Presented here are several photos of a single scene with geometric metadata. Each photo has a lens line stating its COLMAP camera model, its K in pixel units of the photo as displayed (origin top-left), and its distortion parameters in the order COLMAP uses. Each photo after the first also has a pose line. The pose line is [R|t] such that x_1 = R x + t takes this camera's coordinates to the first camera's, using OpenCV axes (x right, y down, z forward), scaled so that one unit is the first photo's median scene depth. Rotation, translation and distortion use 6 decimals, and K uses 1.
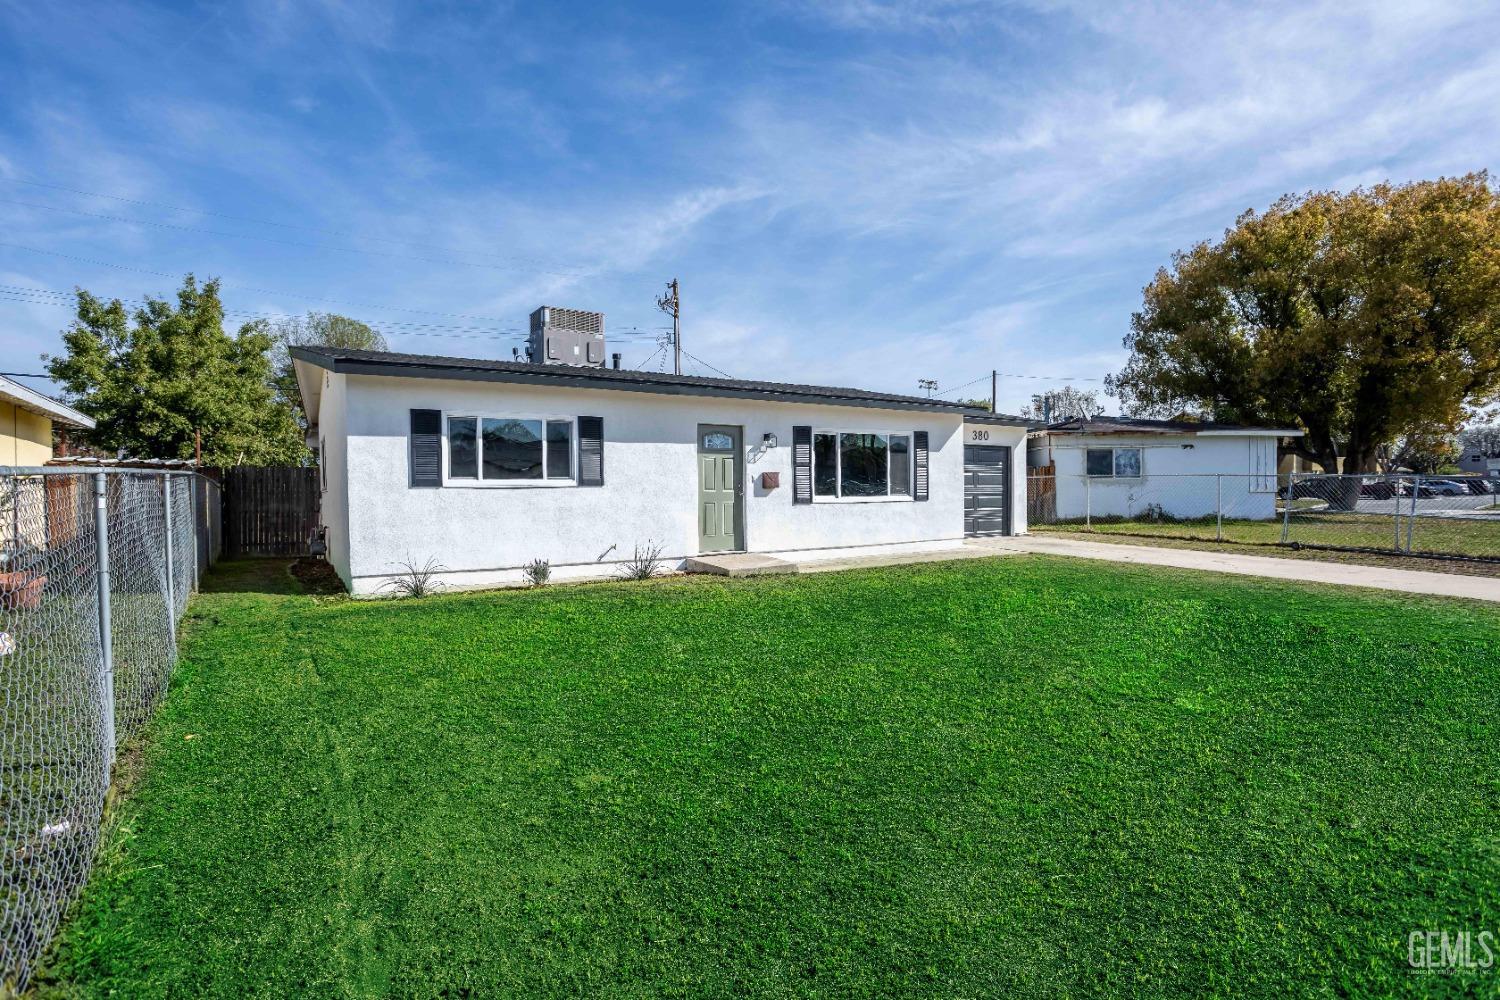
lens RADIAL K [[724.9, 0, 750.3], [0, 724.9, 492.8], [0, 0, 1]] dist [-0.058193, 0.038723]
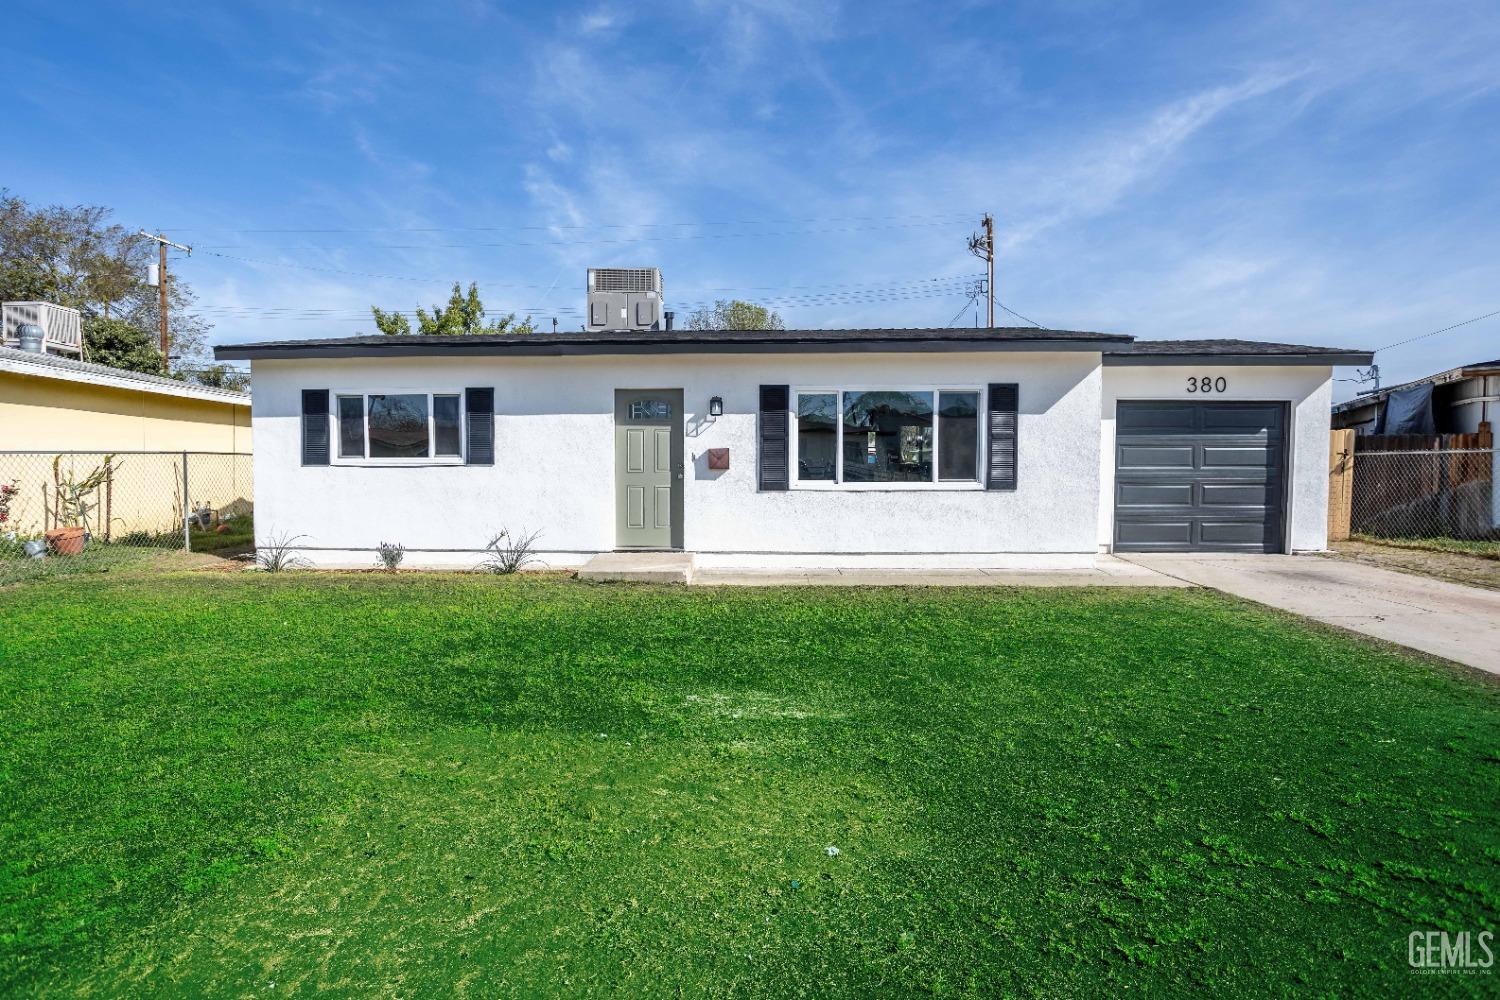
lens RADIAL K [[760.4, 0, 742.4], [0, 760.4, 493.6], [0, 0, 1]] dist [-0.041554, 0.025821]
pose [[0.817608, 0.028568, -0.575066, 0.457266], [-0.010092, 0.999326, 0.035296, -0.008119], [0.575686, -0.023055, 0.817346, 0.321790]]
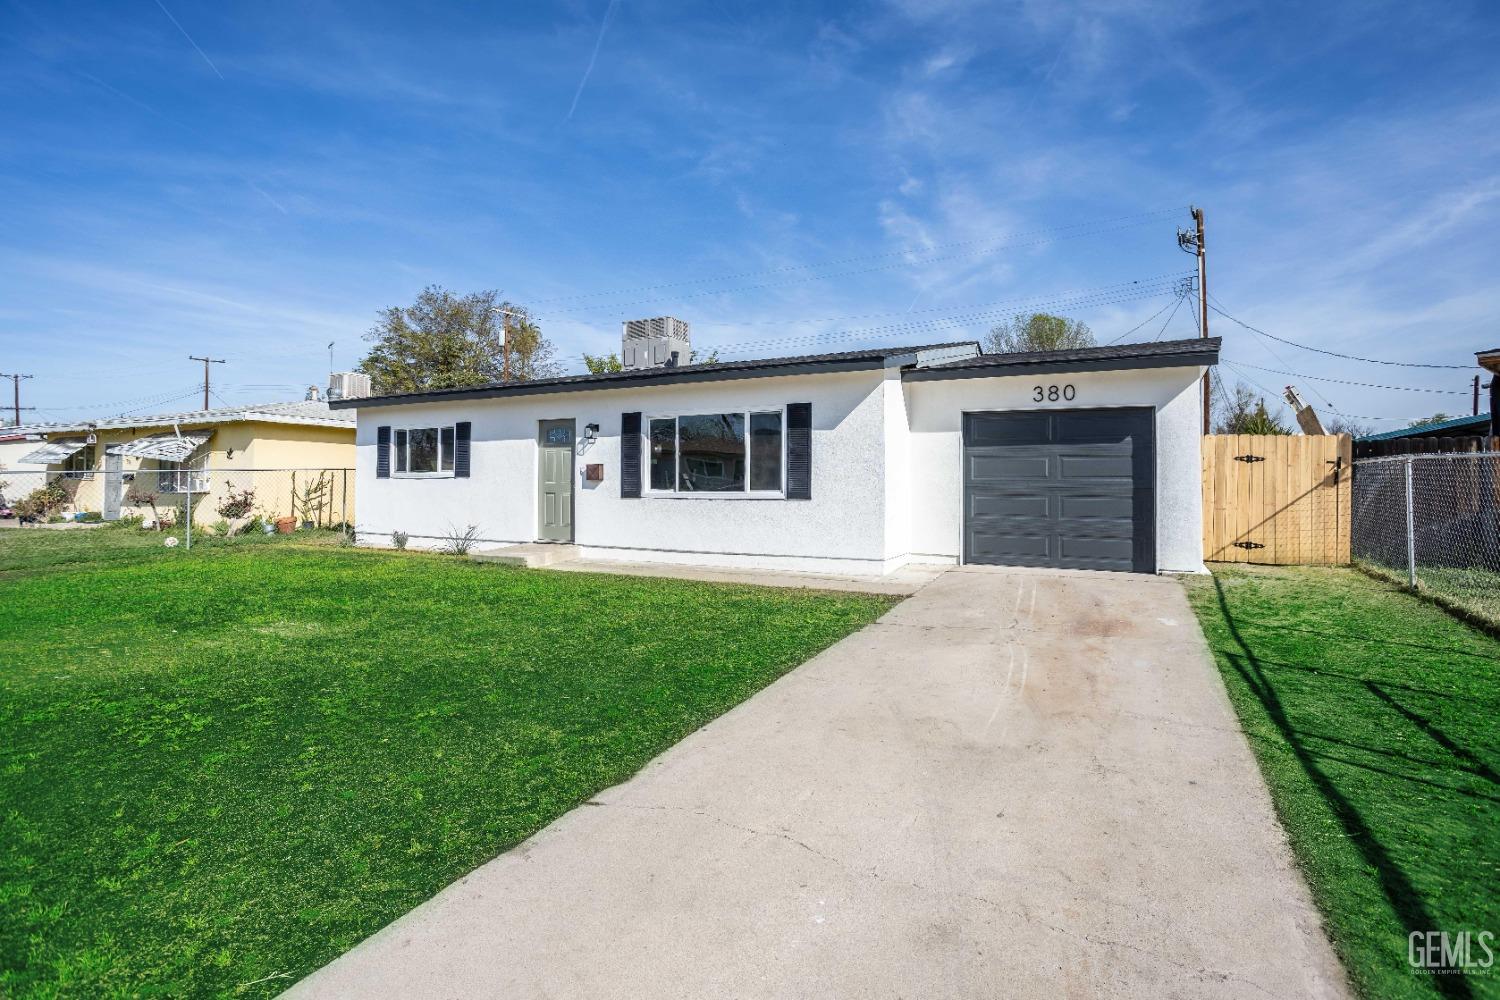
lens RADIAL K [[735.2, 0, 786.5], [0, 735.2, 458.6], [0, 0, 1]] dist [-0.050330, 0.041922]
pose [[0.518824, -0.016221, -0.854727, 0.894093], [-0.009263, 0.999655, -0.024594, -0.012406], [0.854831, 0.020678, 0.518494, 0.637550]]
